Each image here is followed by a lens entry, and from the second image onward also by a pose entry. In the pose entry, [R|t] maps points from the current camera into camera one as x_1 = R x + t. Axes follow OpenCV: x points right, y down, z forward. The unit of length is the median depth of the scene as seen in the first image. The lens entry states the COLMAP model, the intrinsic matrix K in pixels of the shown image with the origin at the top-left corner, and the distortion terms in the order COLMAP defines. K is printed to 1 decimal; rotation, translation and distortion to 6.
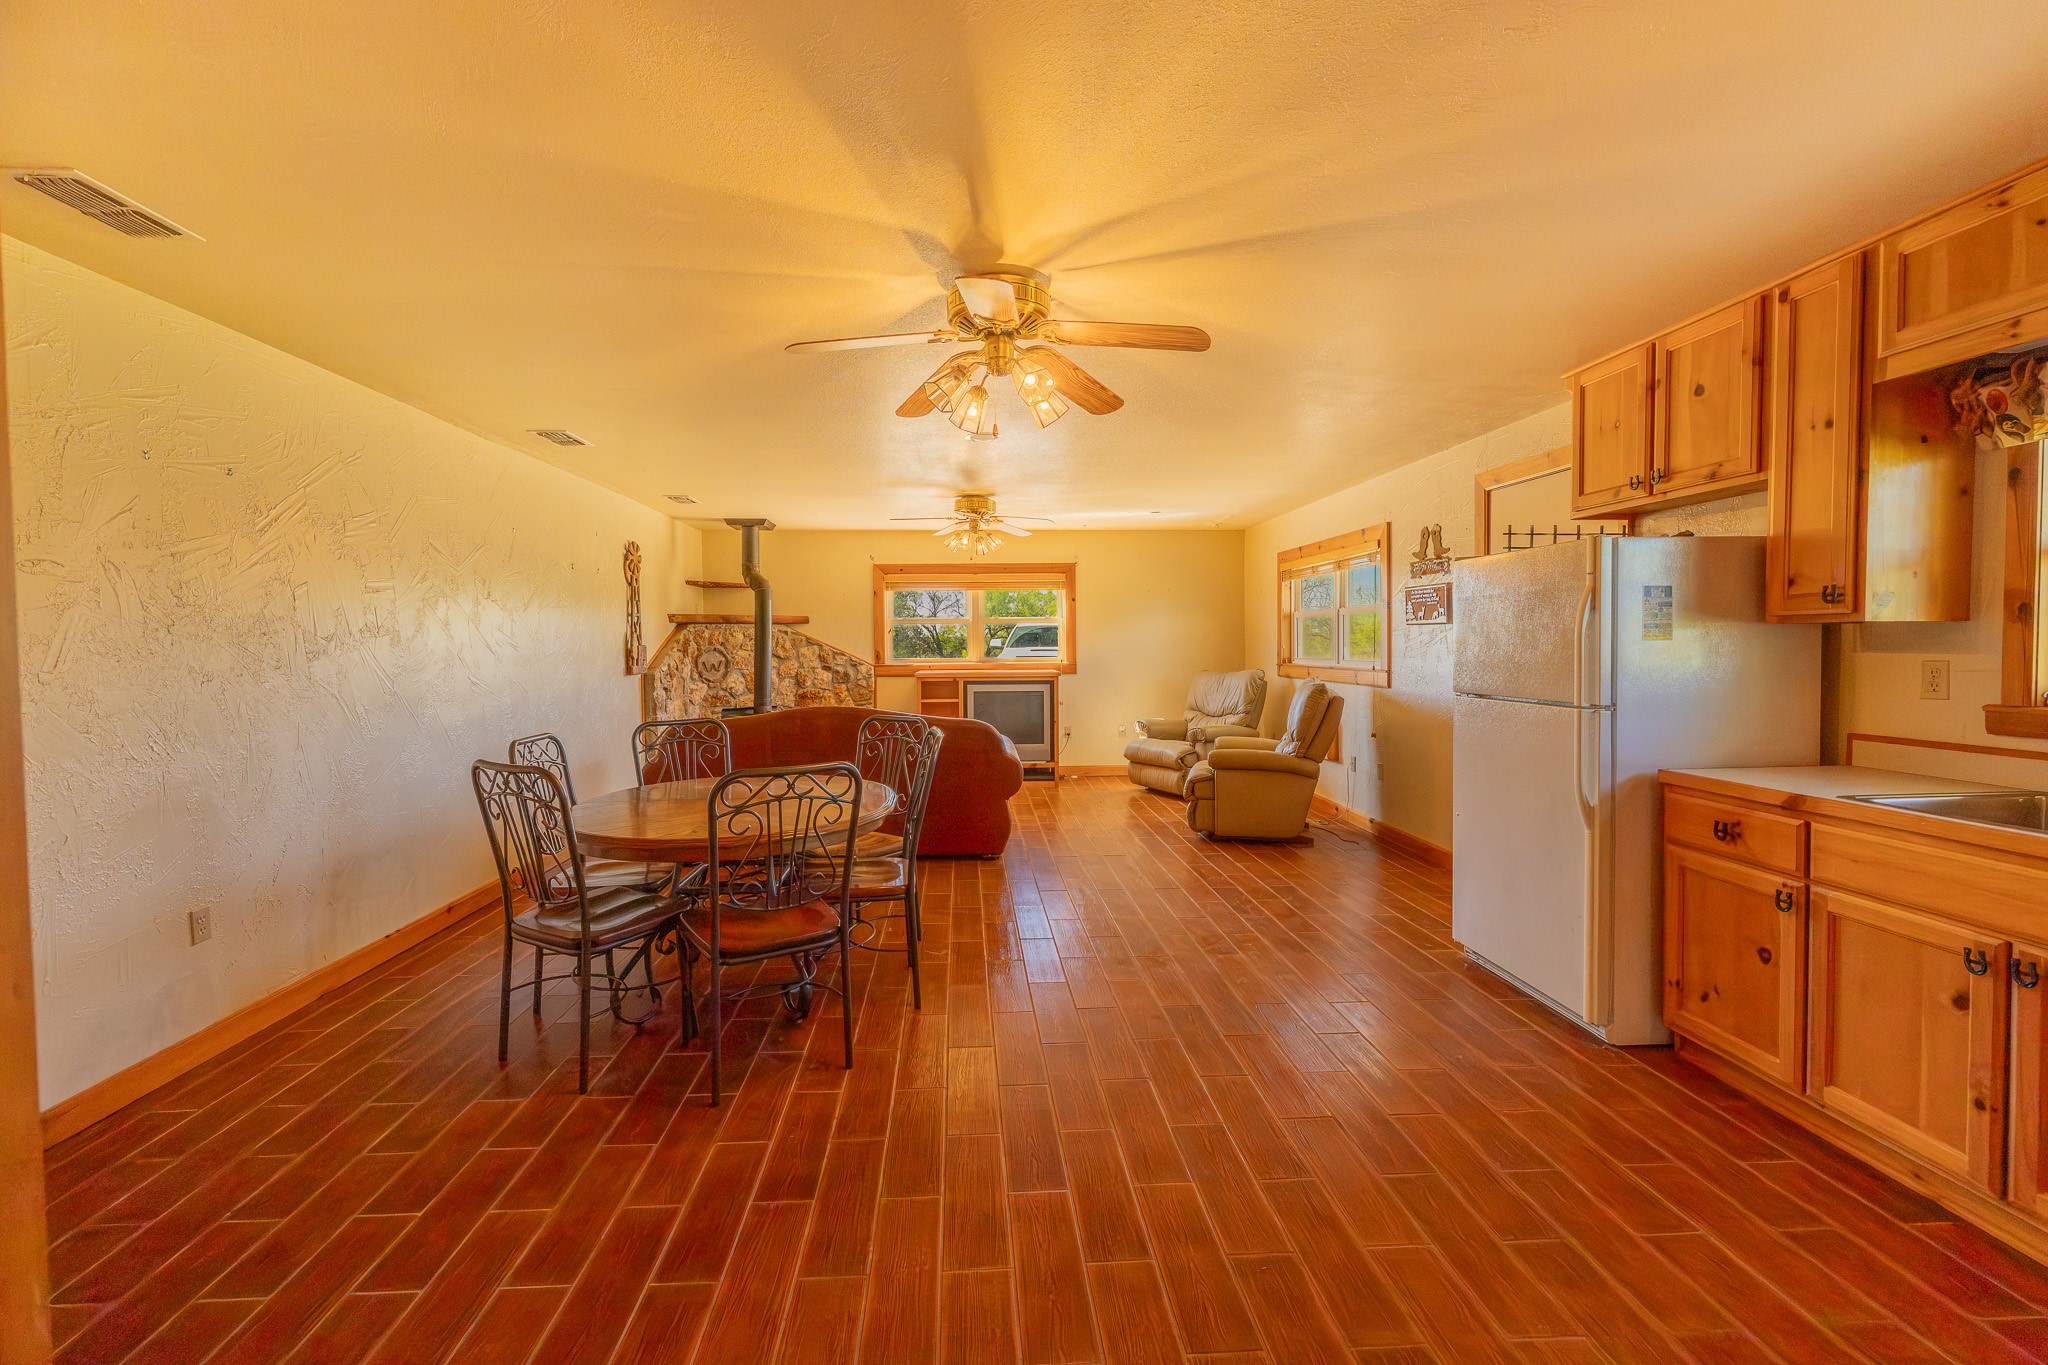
lens RADIAL K [[824.0, 0, 1026.1], [0, 824.0, 671.5], [0, 0, 1]] dist [0.004662, 0.000155]
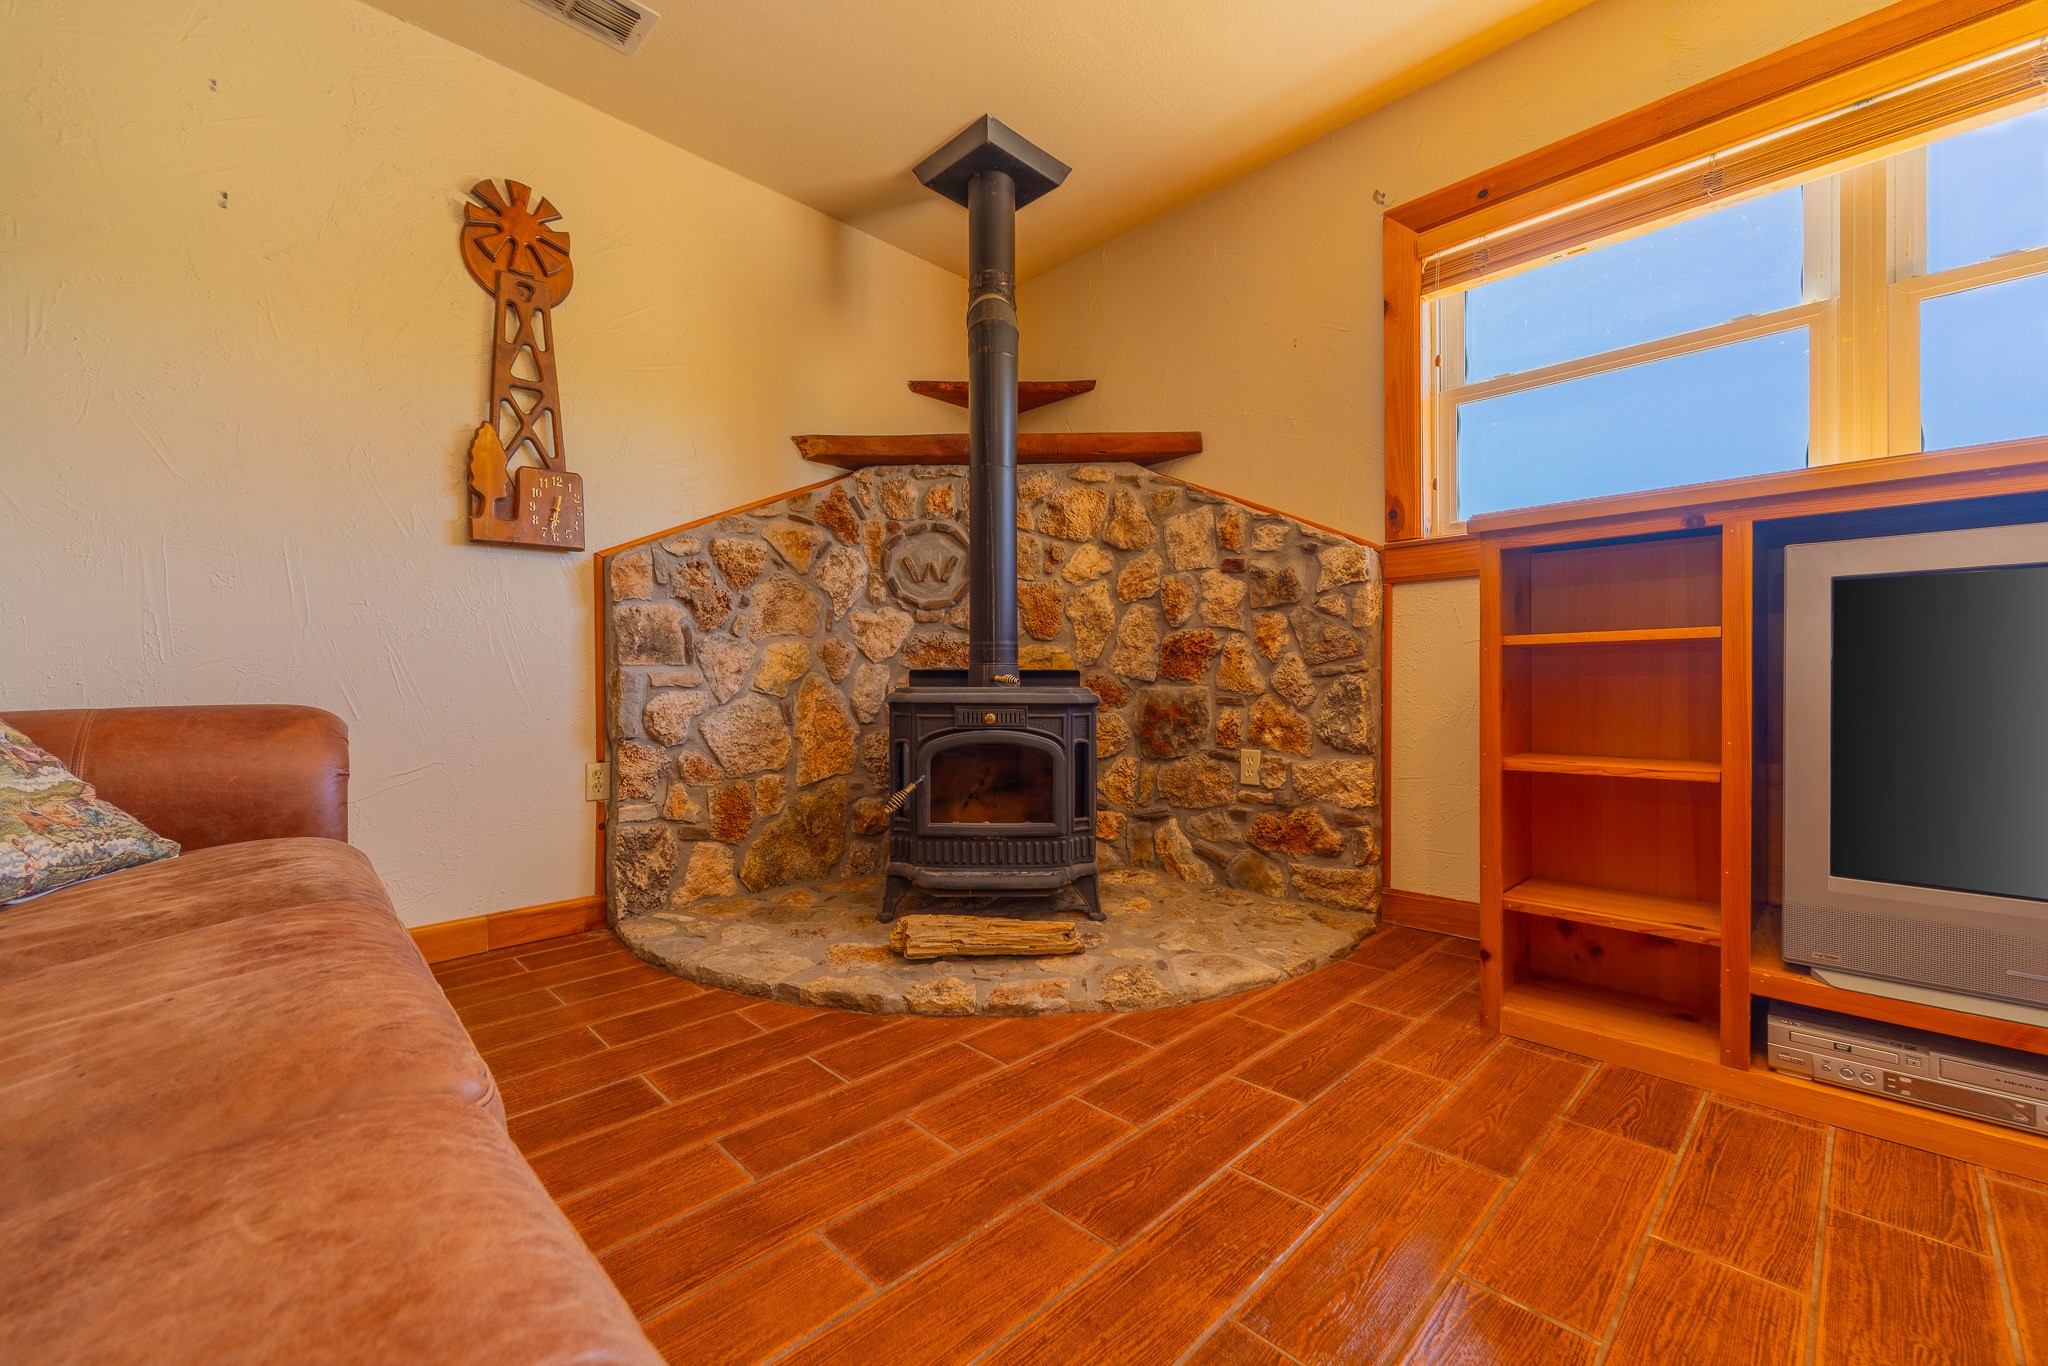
lens RADIAL K [[824.0, 0, 1020.0], [0, 824.0, 686.1], [0, 0, 1]] dist [0.004662, 0.000155]
pose [[0.645188, 0.003364, -0.764016, -0.039043], [-0.015871, 0.999834, -0.009000, 0.050490], [0.763859, 0.017933, 0.645134, 0.726515]]
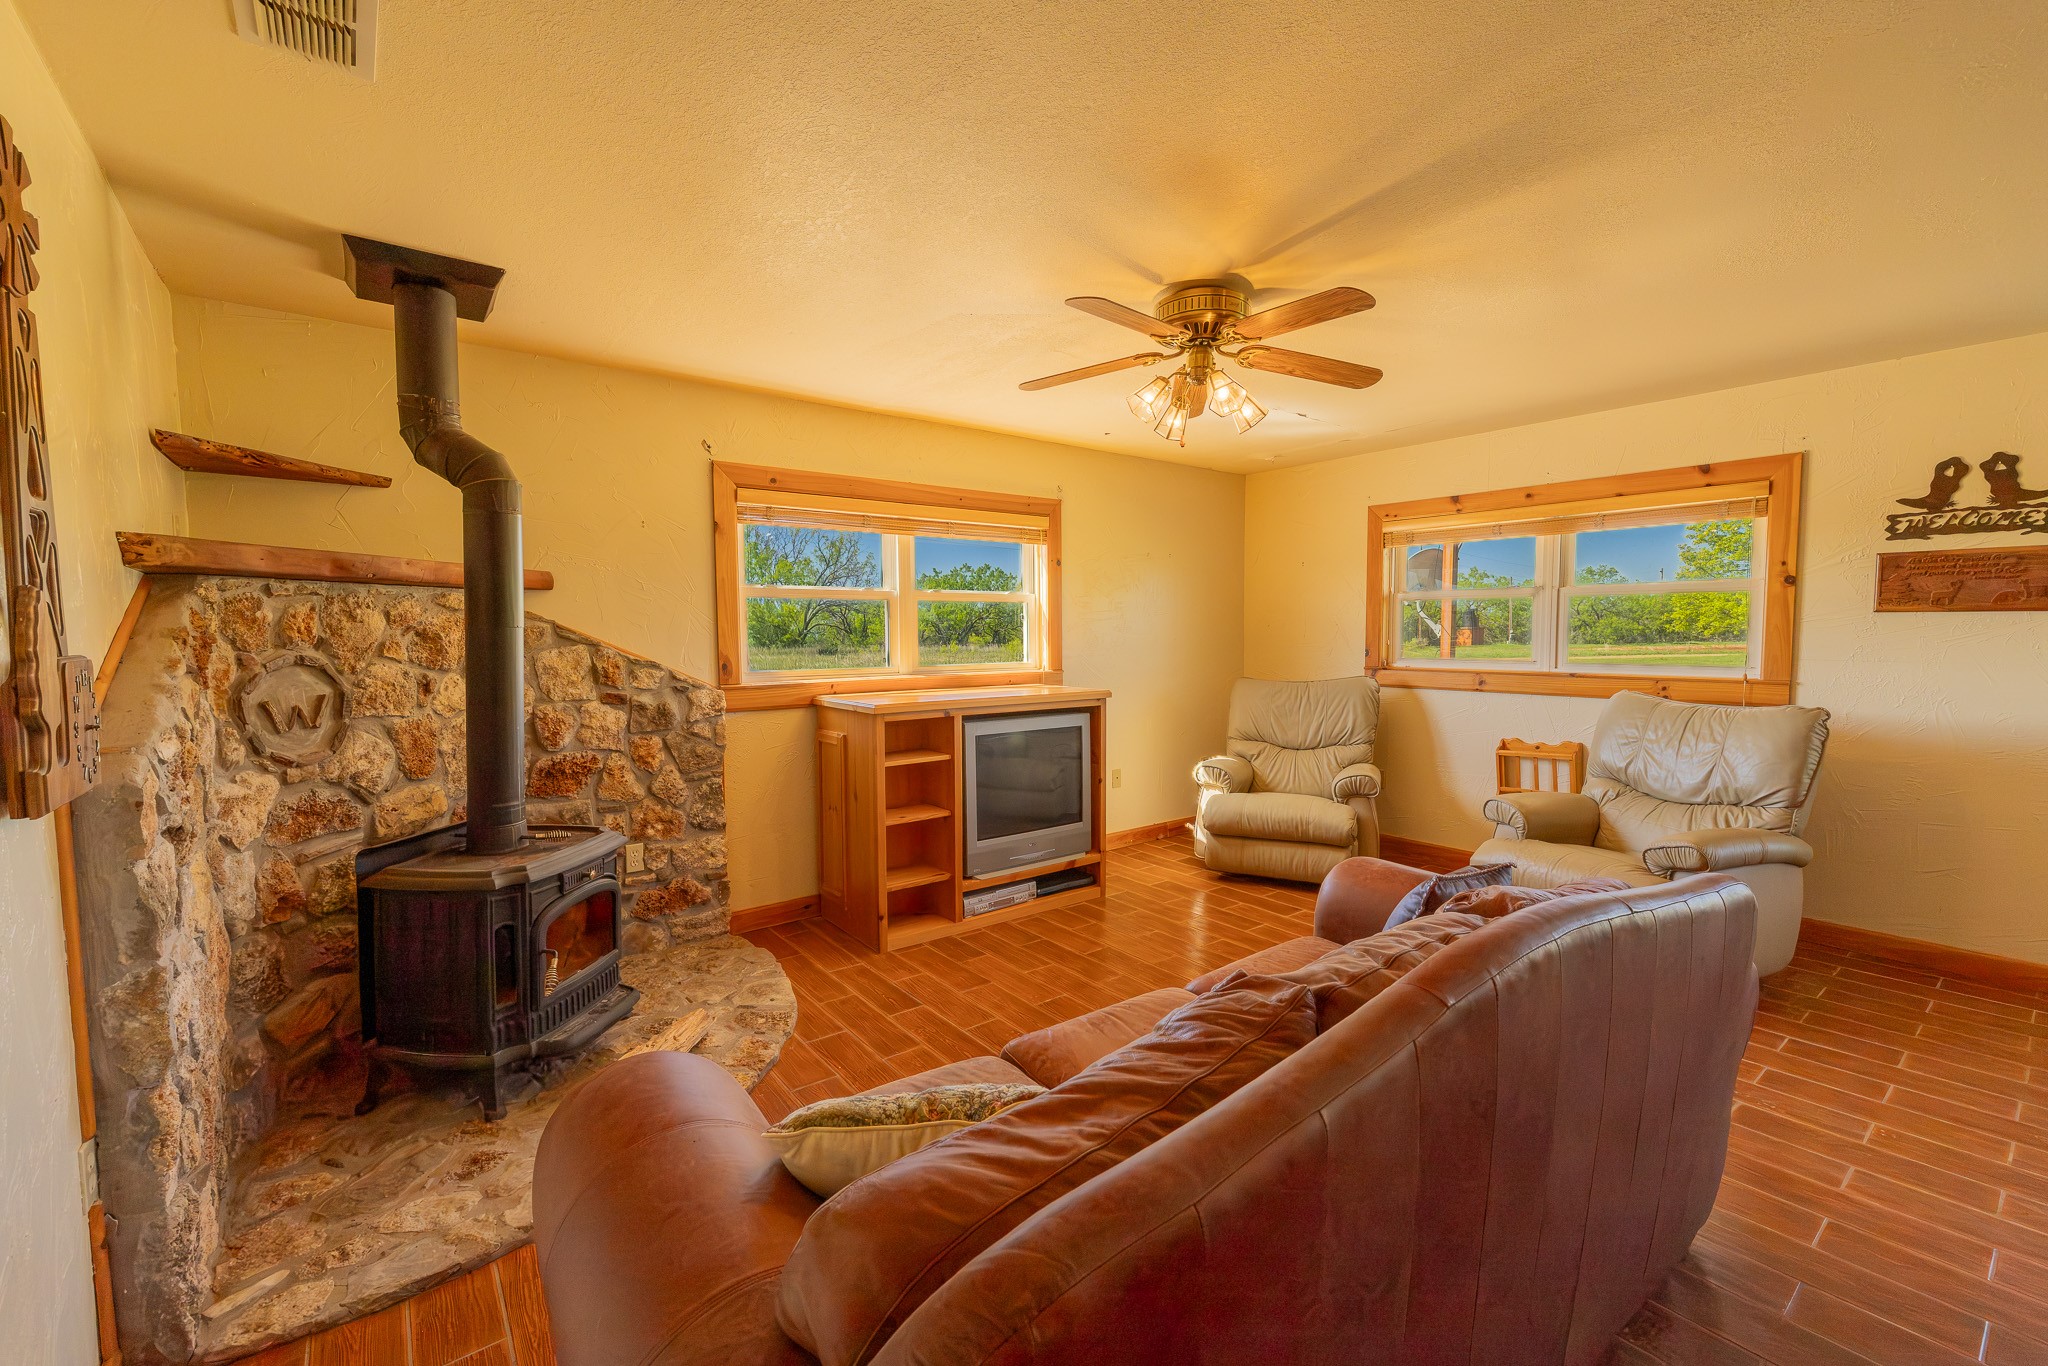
lens RADIAL K [[824.0, 0, 1031.5], [0, 824.0, 686.3], [0, 0, 1]] dist [0.004662, 0.000155]
pose [[0.836755, -0.034135, 0.546512, -0.297413], [0.017856, 0.999225, 0.035073, -0.021883], [-0.547286, -0.019589, 0.836717, 0.546483]]
